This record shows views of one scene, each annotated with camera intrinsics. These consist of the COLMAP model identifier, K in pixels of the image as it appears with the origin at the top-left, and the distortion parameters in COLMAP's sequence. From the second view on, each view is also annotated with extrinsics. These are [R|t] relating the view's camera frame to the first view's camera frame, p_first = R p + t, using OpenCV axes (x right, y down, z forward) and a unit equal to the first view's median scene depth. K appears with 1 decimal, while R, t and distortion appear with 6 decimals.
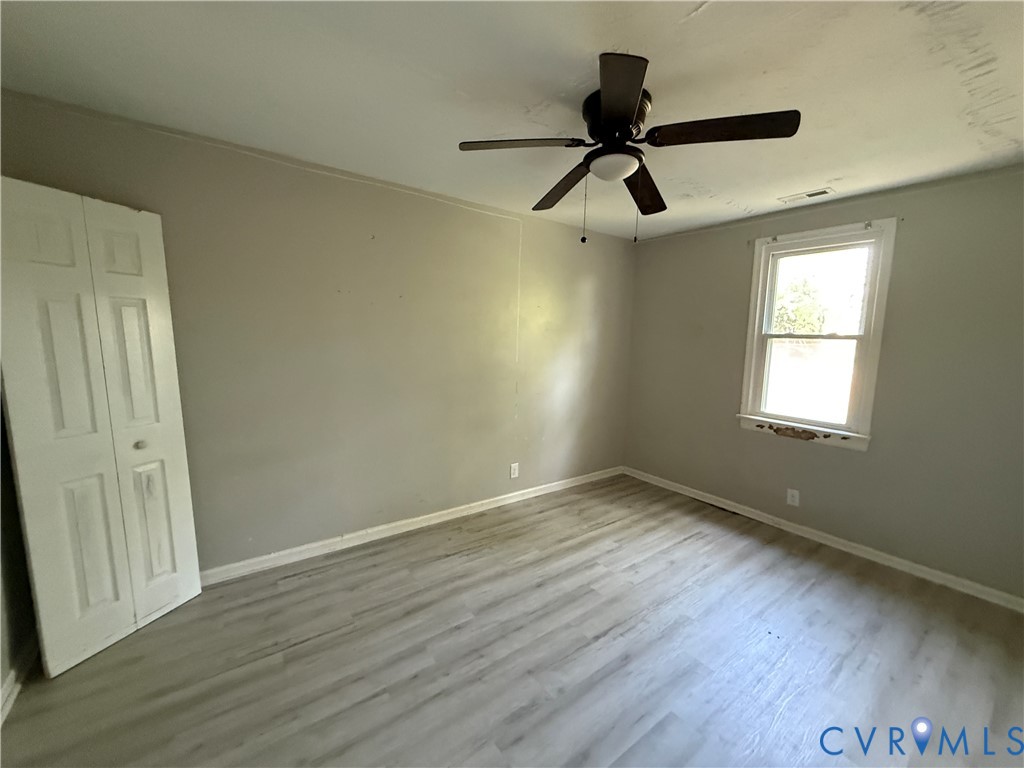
lens RADIAL K [[408.9, 0, 502.7], [0, 408.9, 390.0], [0, 0, 1]] dist [-0.002245, 0.001276]
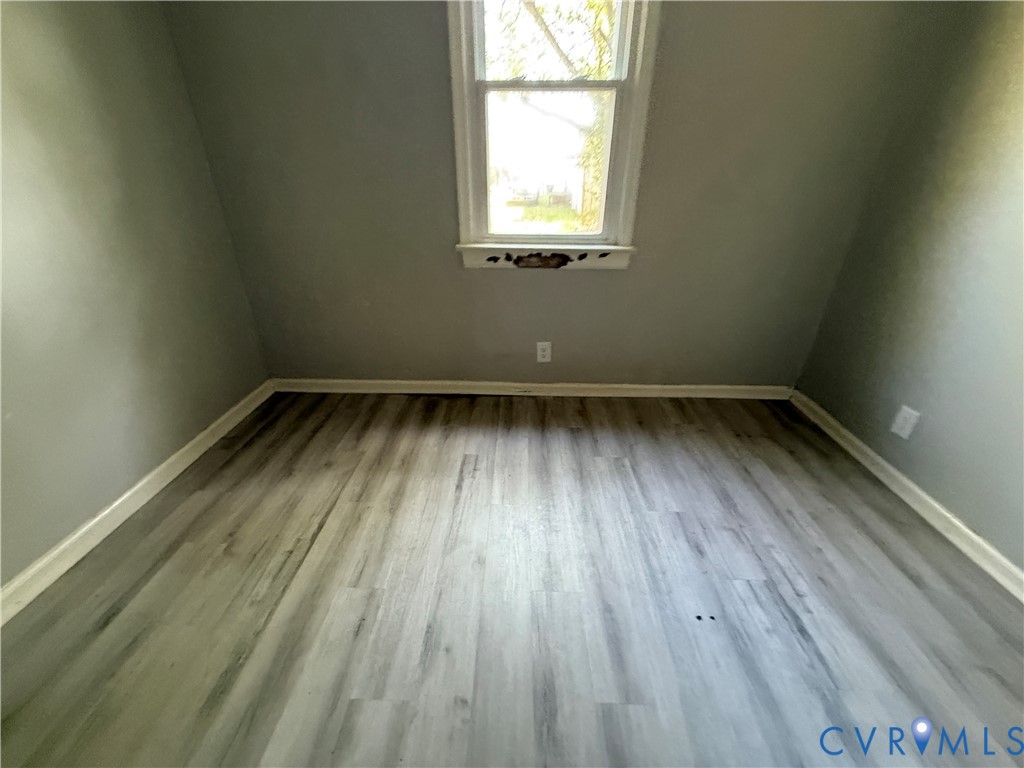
lens RADIAL K [[408.9, 0, 514.0], [0, 408.9, 382.5], [0, 0, 1]] dist [-0.002245, 0.001276]
pose [[0.592463, -0.379794, 0.710453, 0.138659], [0.119080, 0.913495, 0.389033, 0.022590], [-0.796748, -0.145887, 0.586438, 0.596221]]
